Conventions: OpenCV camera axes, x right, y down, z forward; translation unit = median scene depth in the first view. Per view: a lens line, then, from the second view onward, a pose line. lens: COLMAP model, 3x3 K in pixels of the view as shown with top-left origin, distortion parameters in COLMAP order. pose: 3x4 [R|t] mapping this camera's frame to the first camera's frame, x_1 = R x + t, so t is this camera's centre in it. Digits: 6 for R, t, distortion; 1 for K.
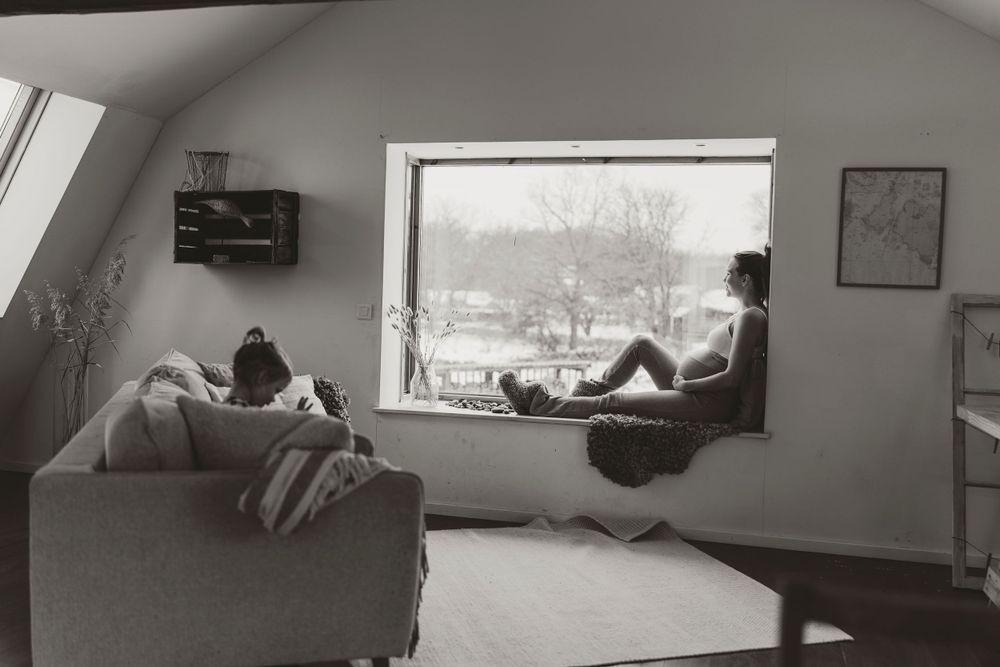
lens RADIAL K [[939.0, 0, 500.0], [0, 939.0, 333.5], [0, 0, 1]] dist [0.011806, -0.013500]
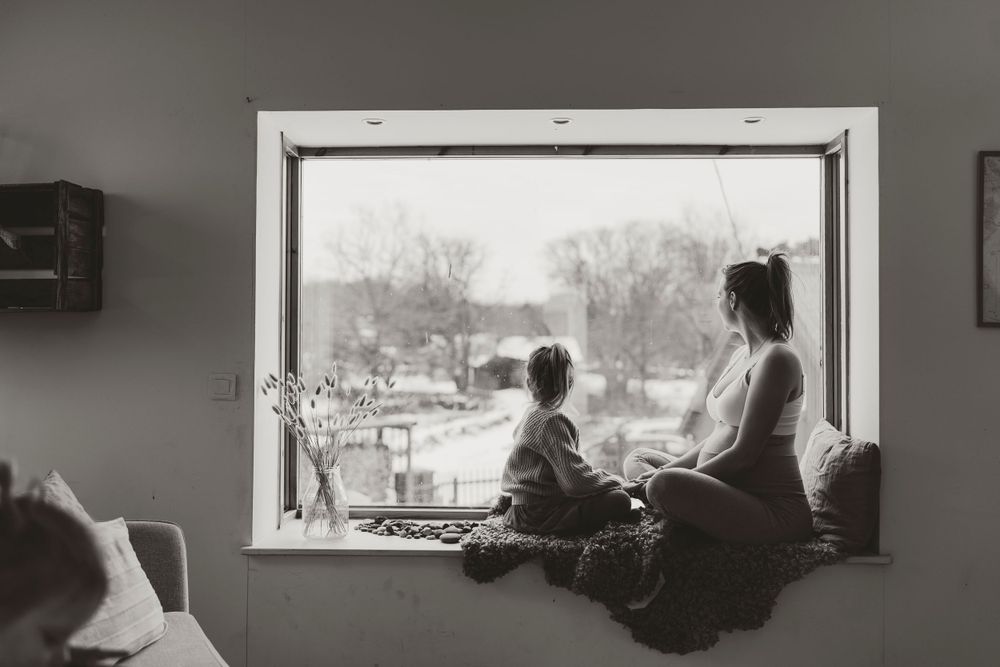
lens RADIAL K [[939.0, 0, 500.0], [0, 939.0, 333.5], [0, 0, 1]] dist [0.011806, -0.013500]
pose [[0.975019, -0.022426, 0.220989, -0.095888], [0.034303, 0.998157, -0.050054, -0.019595], [-0.219459, 0.056384, 0.973991, 0.343931]]
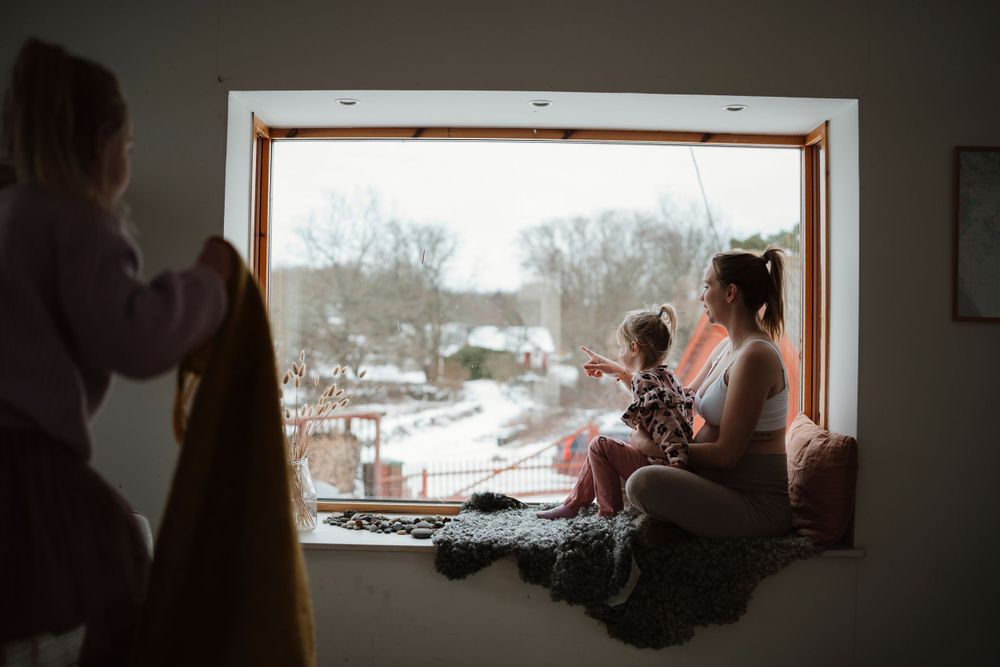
lens RADIAL K [[959.1, 0, 500.0], [0, 959.1, 333.5], [0, 0, 1]] dist [-0.171826, 0.203761]
pose [[0.968129, -0.014519, 0.250030, -0.095597], [0.024843, 0.998962, -0.038182, -0.019947], [-0.249216, 0.043177, 0.967485, 0.356094]]
